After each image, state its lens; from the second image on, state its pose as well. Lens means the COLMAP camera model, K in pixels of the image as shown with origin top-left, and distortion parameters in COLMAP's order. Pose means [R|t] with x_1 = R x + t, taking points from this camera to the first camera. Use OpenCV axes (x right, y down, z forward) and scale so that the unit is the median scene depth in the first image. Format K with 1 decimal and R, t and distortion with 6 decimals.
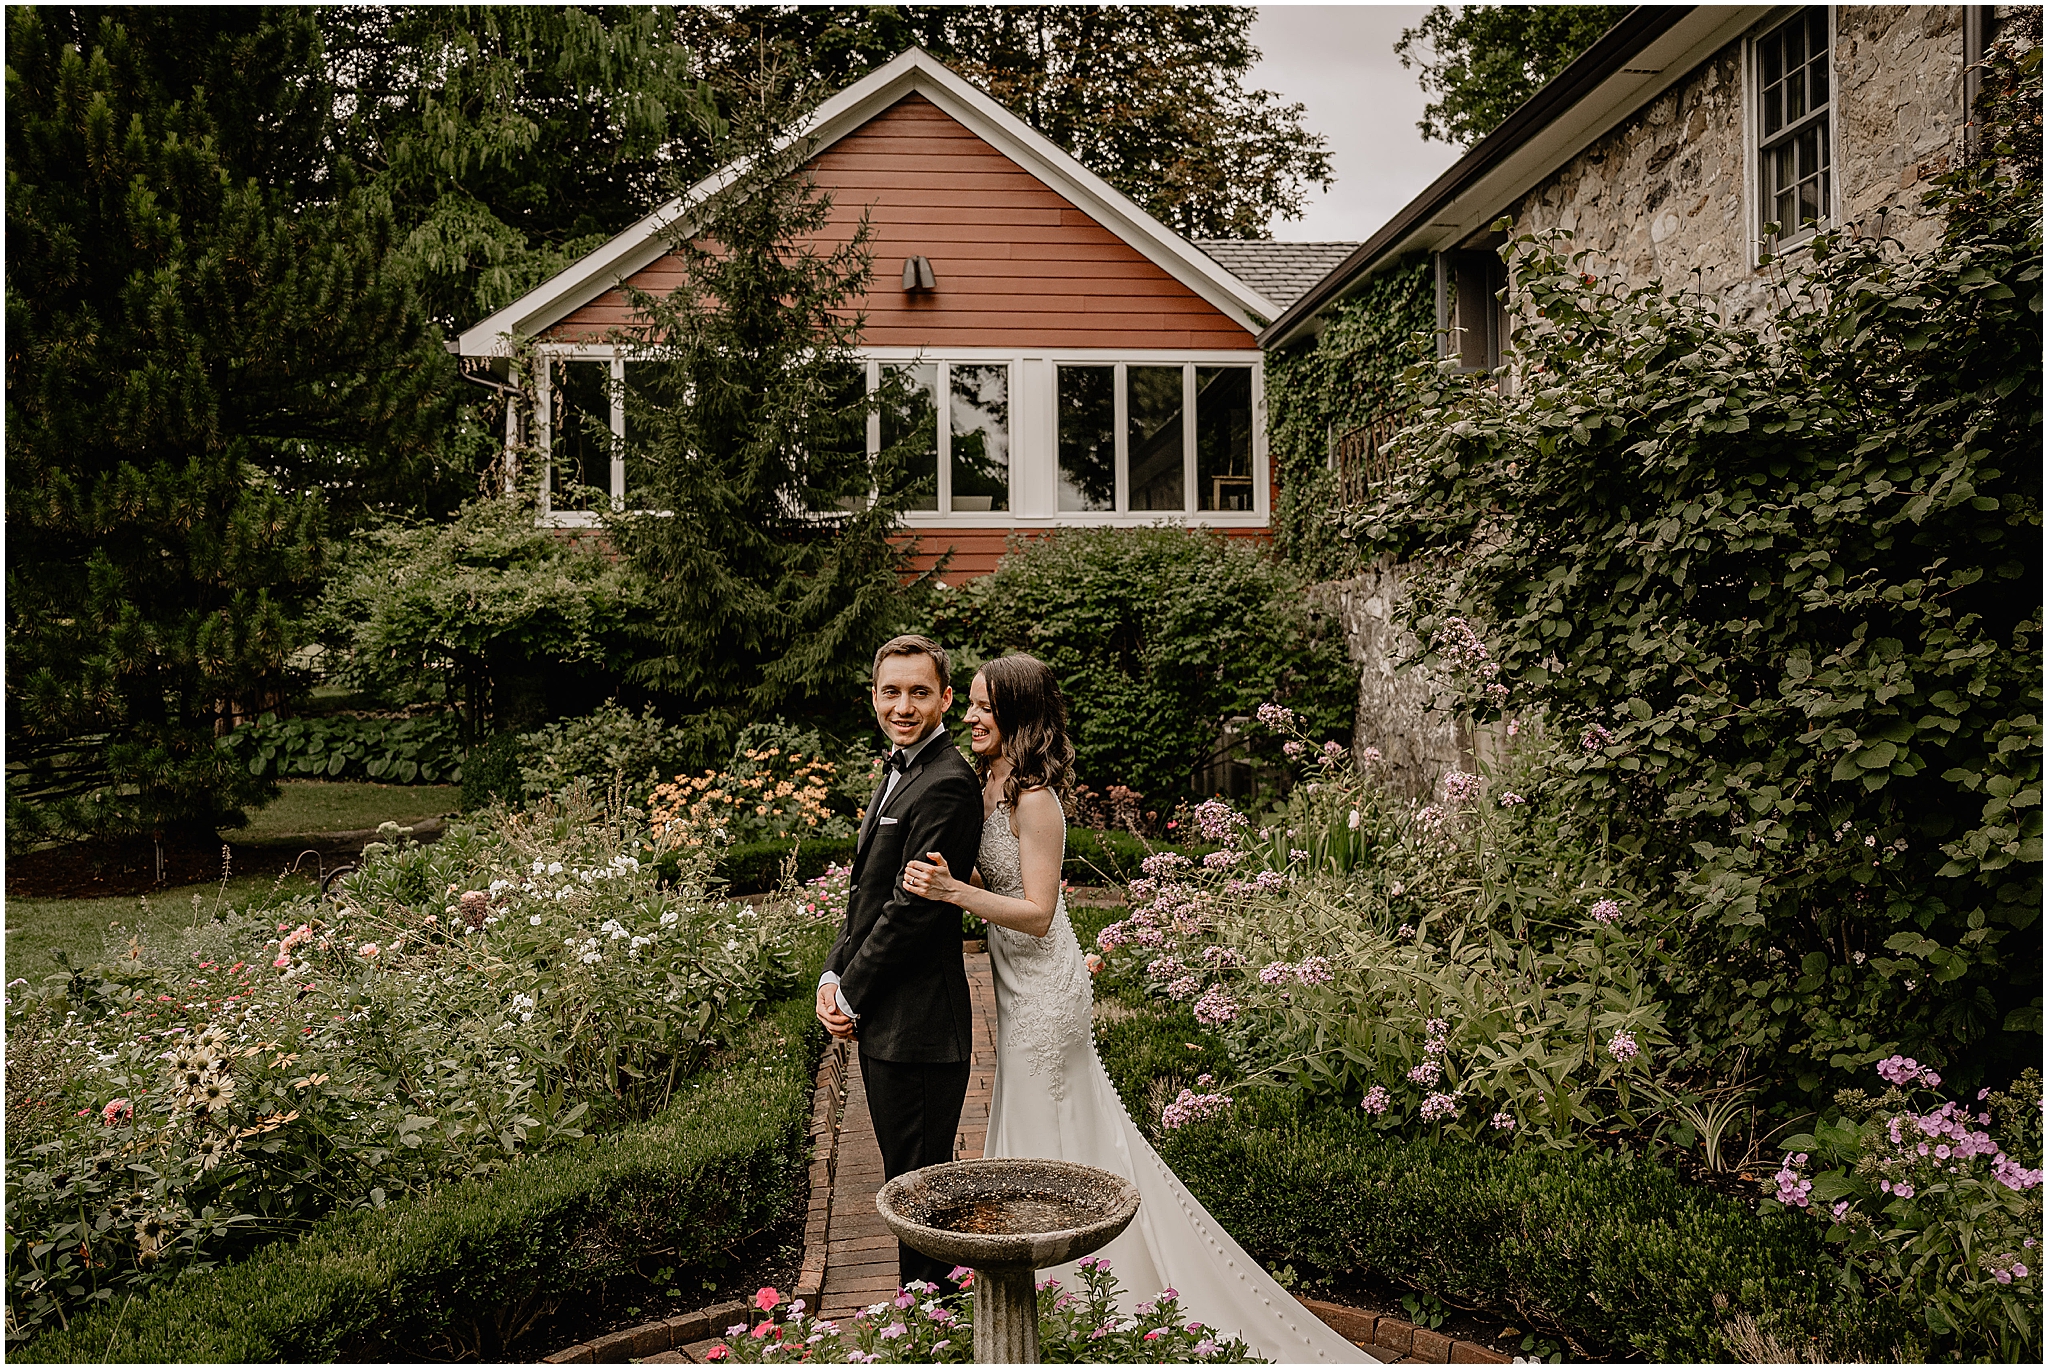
lens RADIAL K [[1594.3, 0, 1025.2], [0, 1594.3, 682.1], [0, 0, 1]] dist [0.009900, 0.005399]
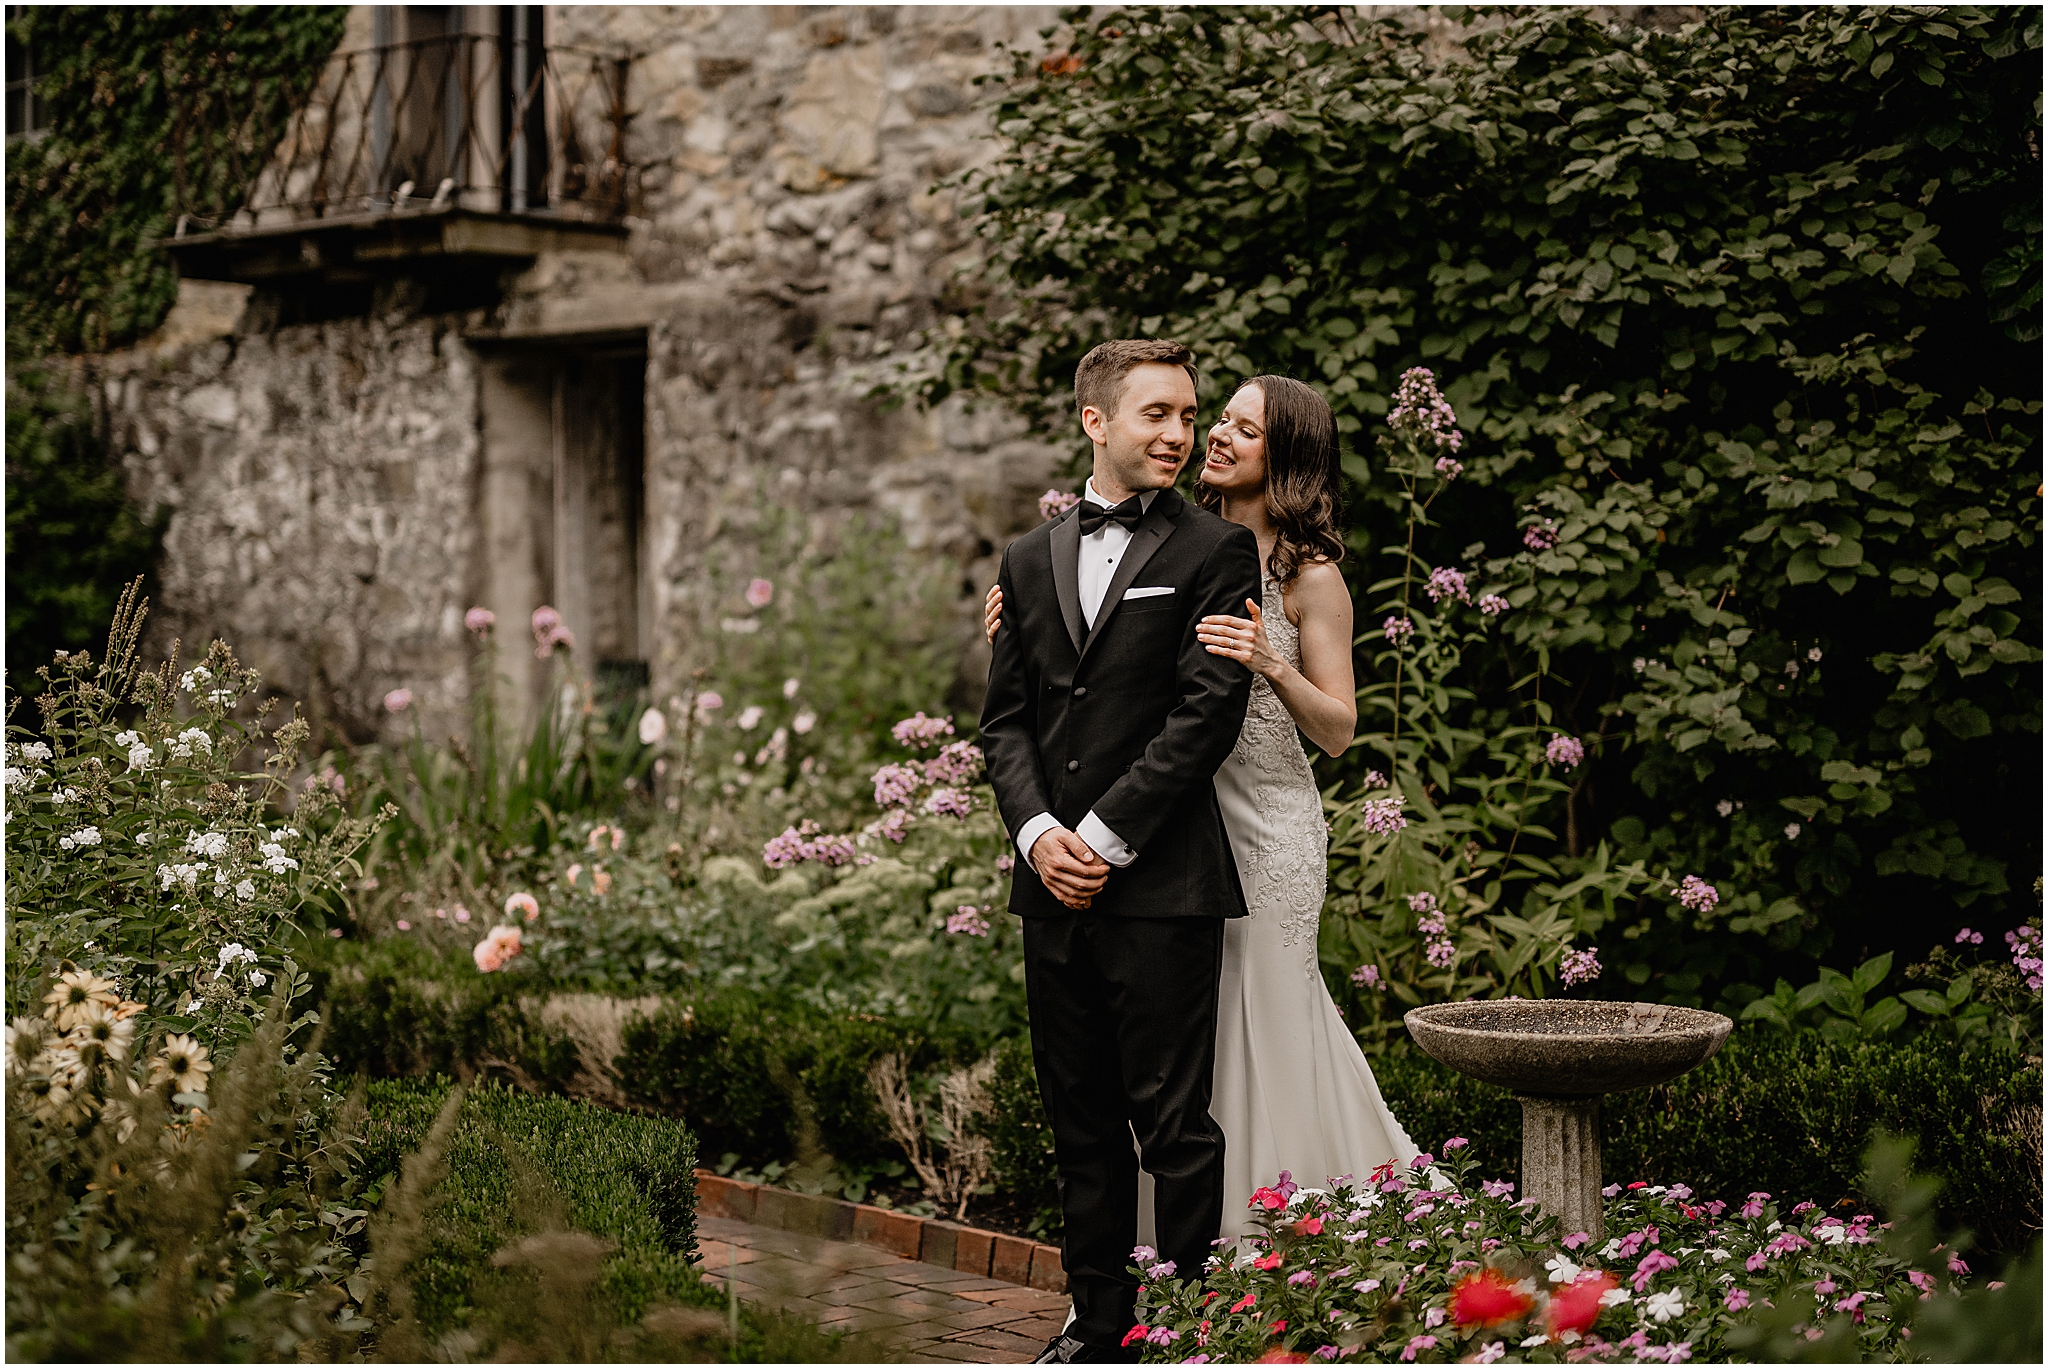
lens RADIAL K [[3119.4, 0, 1024.1], [0, 3119.4, 678.2], [0, 0, 1]] dist [0.021254, 0.000000]
pose [[0.789338, -0.004989, 0.613939, -0.338189], [-0.009972, 0.999731, 0.020945, 0.032858], [-0.613878, -0.022655, 0.789075, -0.023819]]
